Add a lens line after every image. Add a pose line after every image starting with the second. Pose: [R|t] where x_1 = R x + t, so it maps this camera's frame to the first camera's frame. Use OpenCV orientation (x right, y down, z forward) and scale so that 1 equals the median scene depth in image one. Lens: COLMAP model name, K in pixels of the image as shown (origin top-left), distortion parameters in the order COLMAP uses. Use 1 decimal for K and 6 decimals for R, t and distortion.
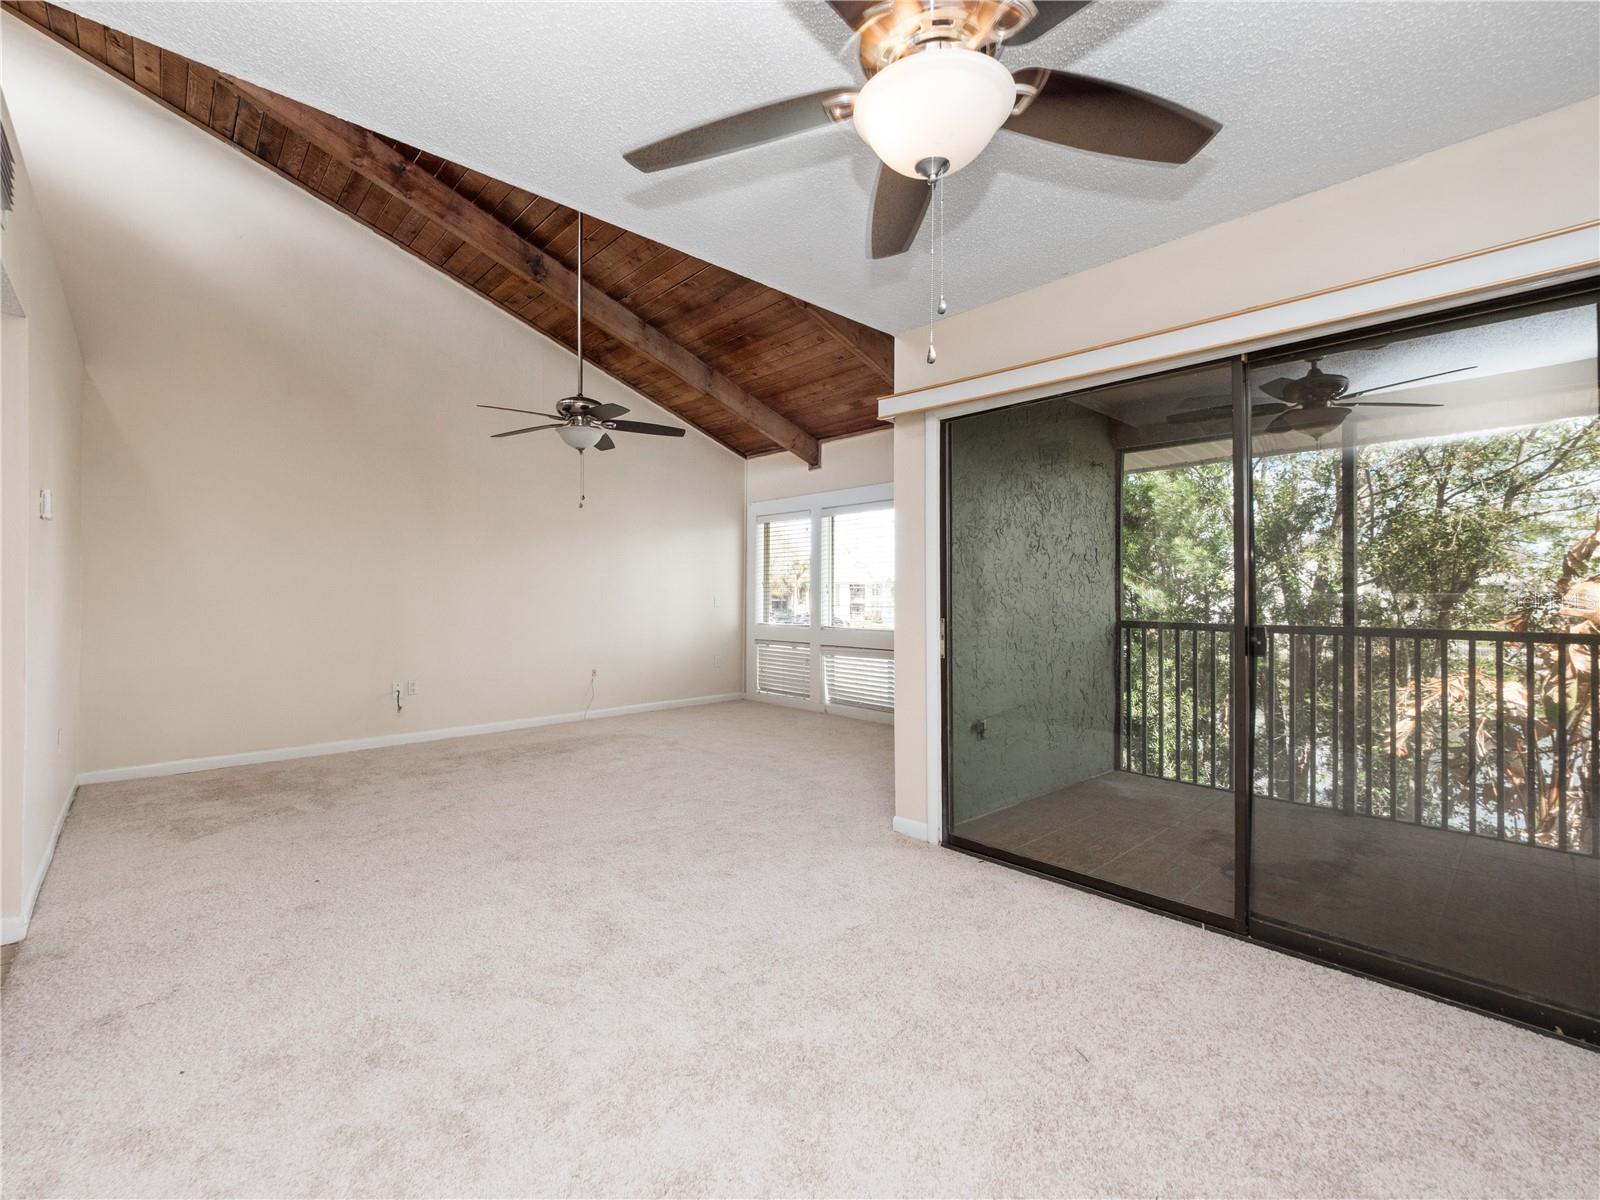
lens RADIAL K [[682.8, 0, 803.4], [0, 682.8, 596.1], [0, 0, 1]] dist [-0.004036, -0.000723]
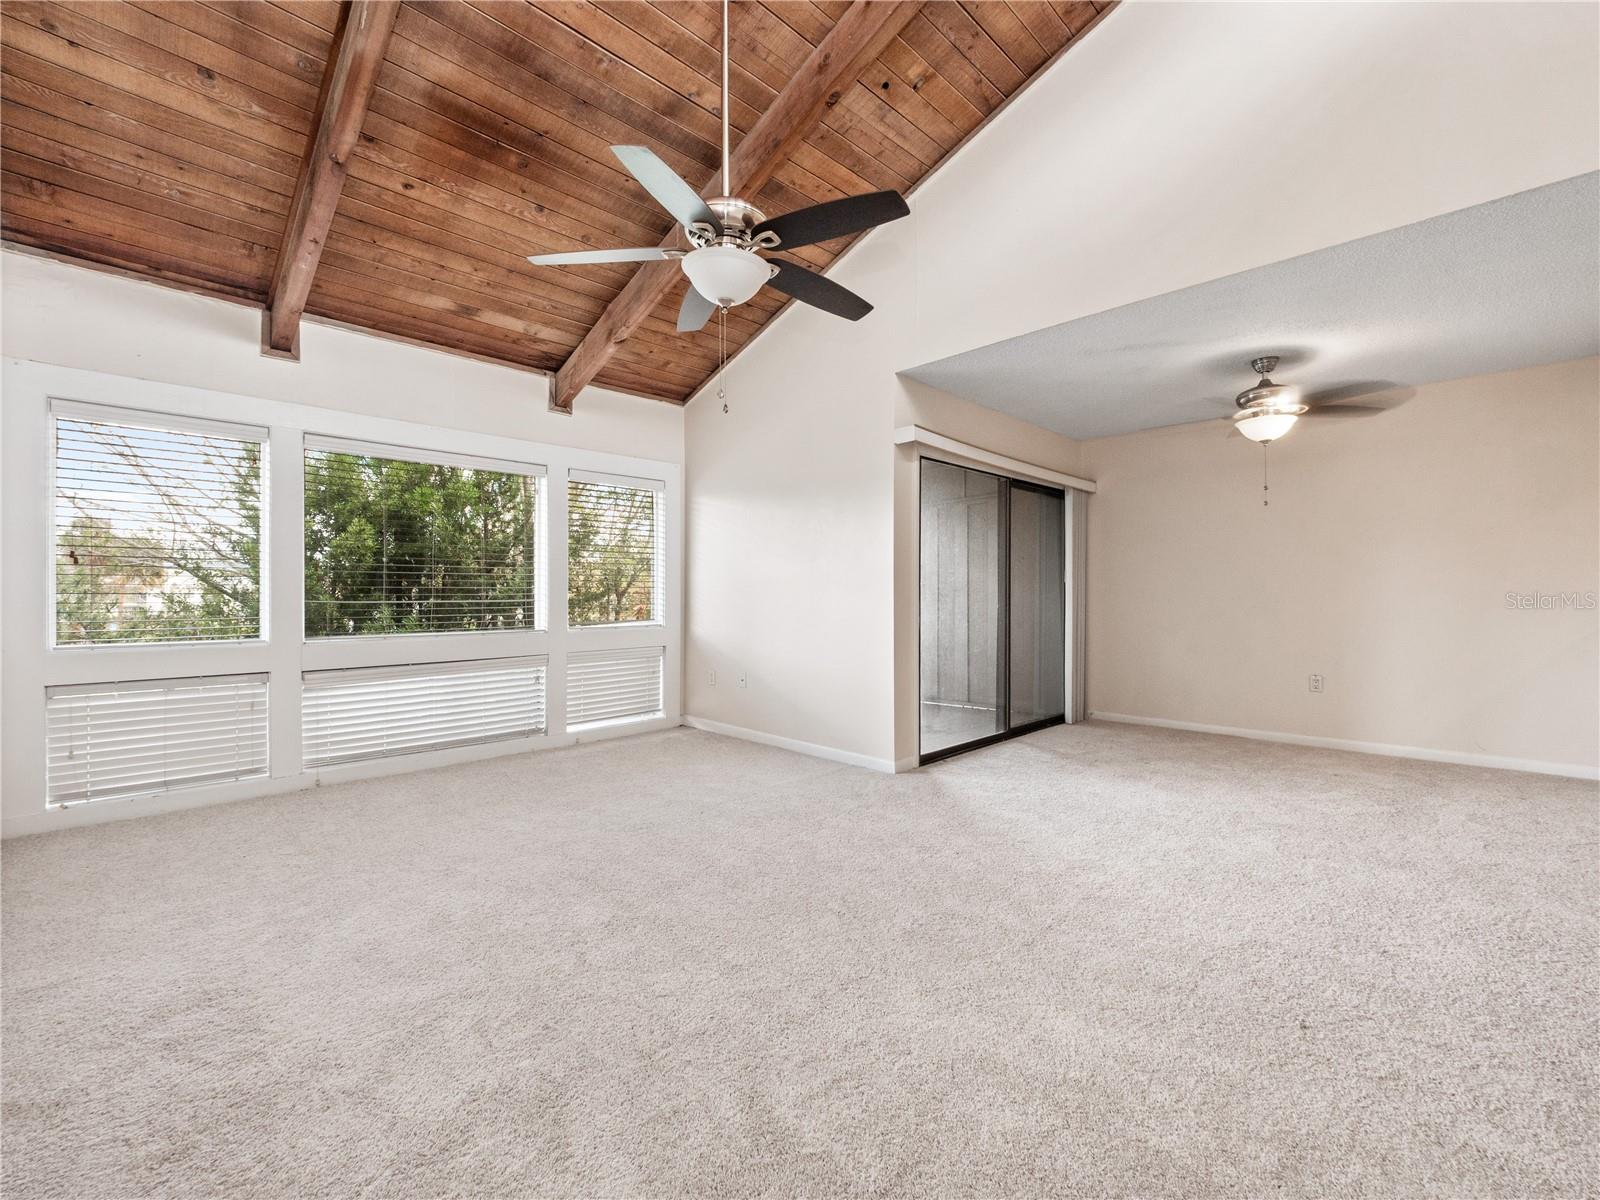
lens RADIAL K [[682.8, 0, 789.1], [0, 682.8, 598.8], [0, 0, 1]] dist [-0.004036, -0.000723]
pose [[-0.003866, -0.003581, 0.999986, -0.607695], [0.005862, 0.999976, 0.003604, 0.012600], [-0.999975, 0.005876, -0.003845, 0.663414]]
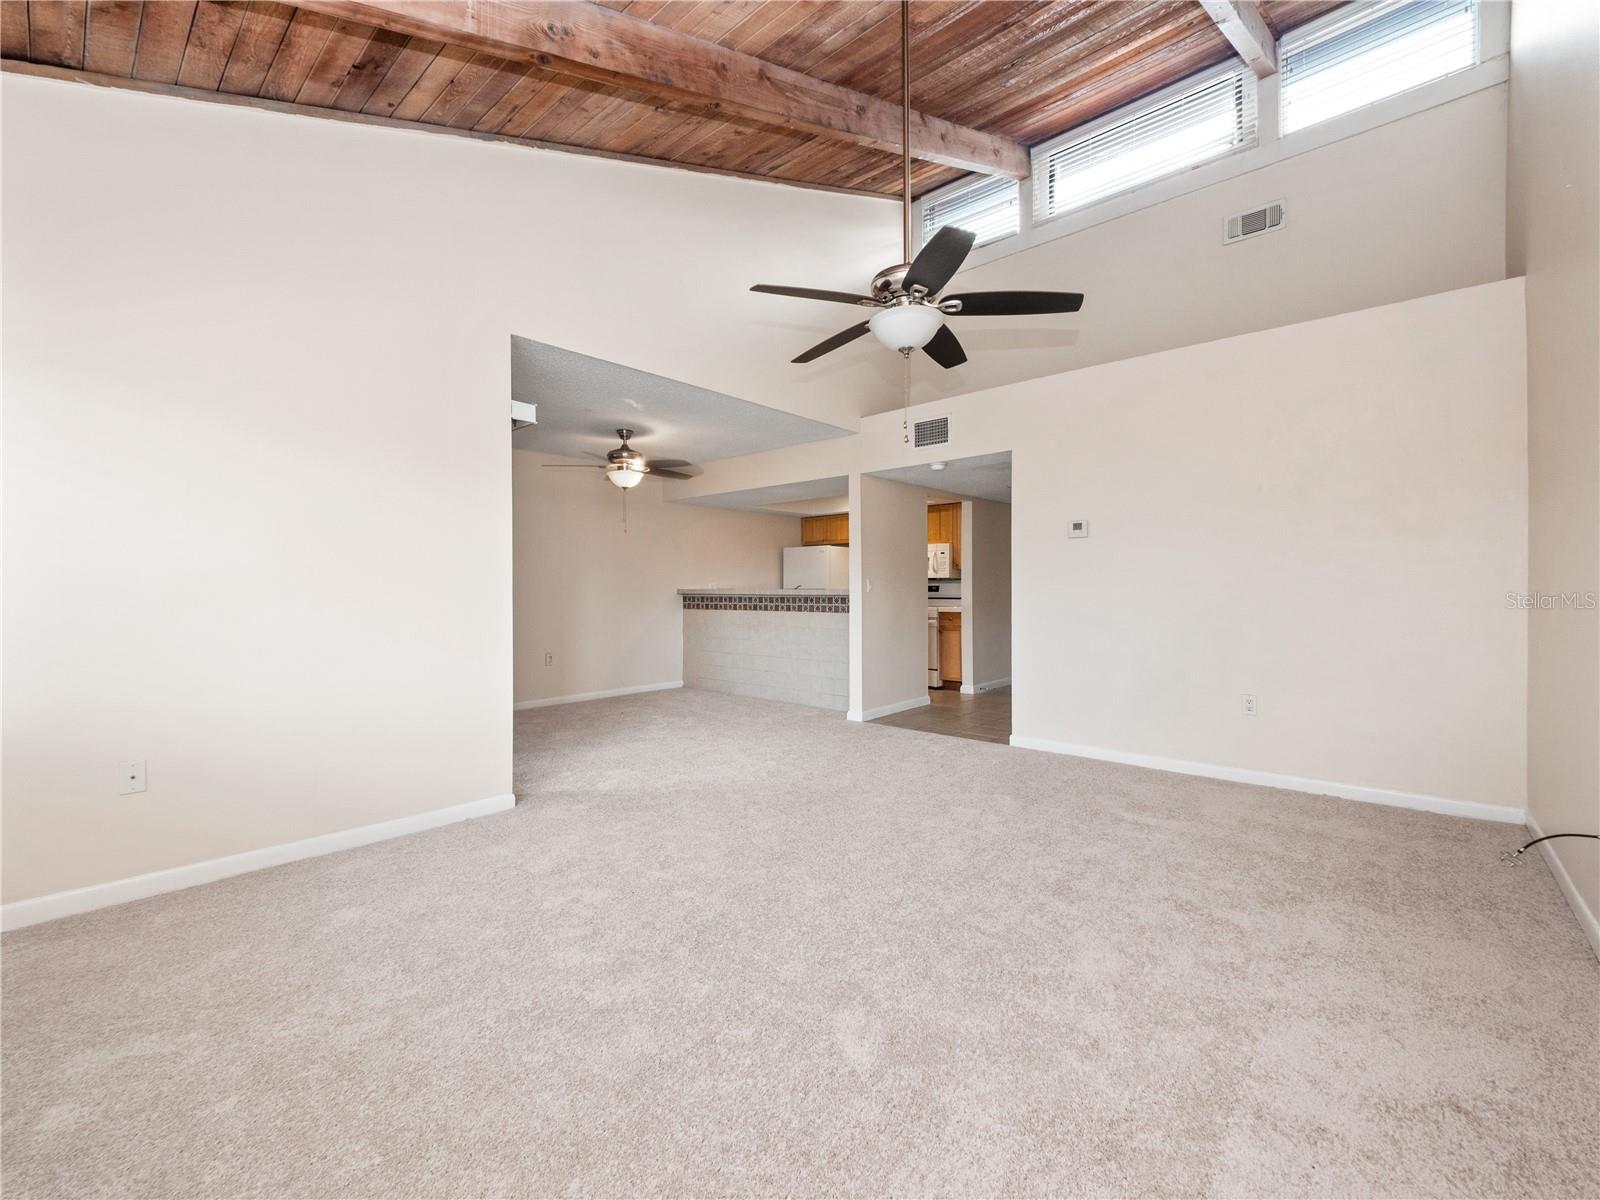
lens RADIAL K [[682.8, 0, 790.6], [0, 682.8, 597.8], [0, 0, 1]] dist [-0.004036, -0.000723]
pose [[-0.996834, 0.009022, -0.078999, -0.114942], [0.007814, 0.999848, 0.015591, 0.005161], [0.079127, 0.014925, -0.996753, 1.153314]]
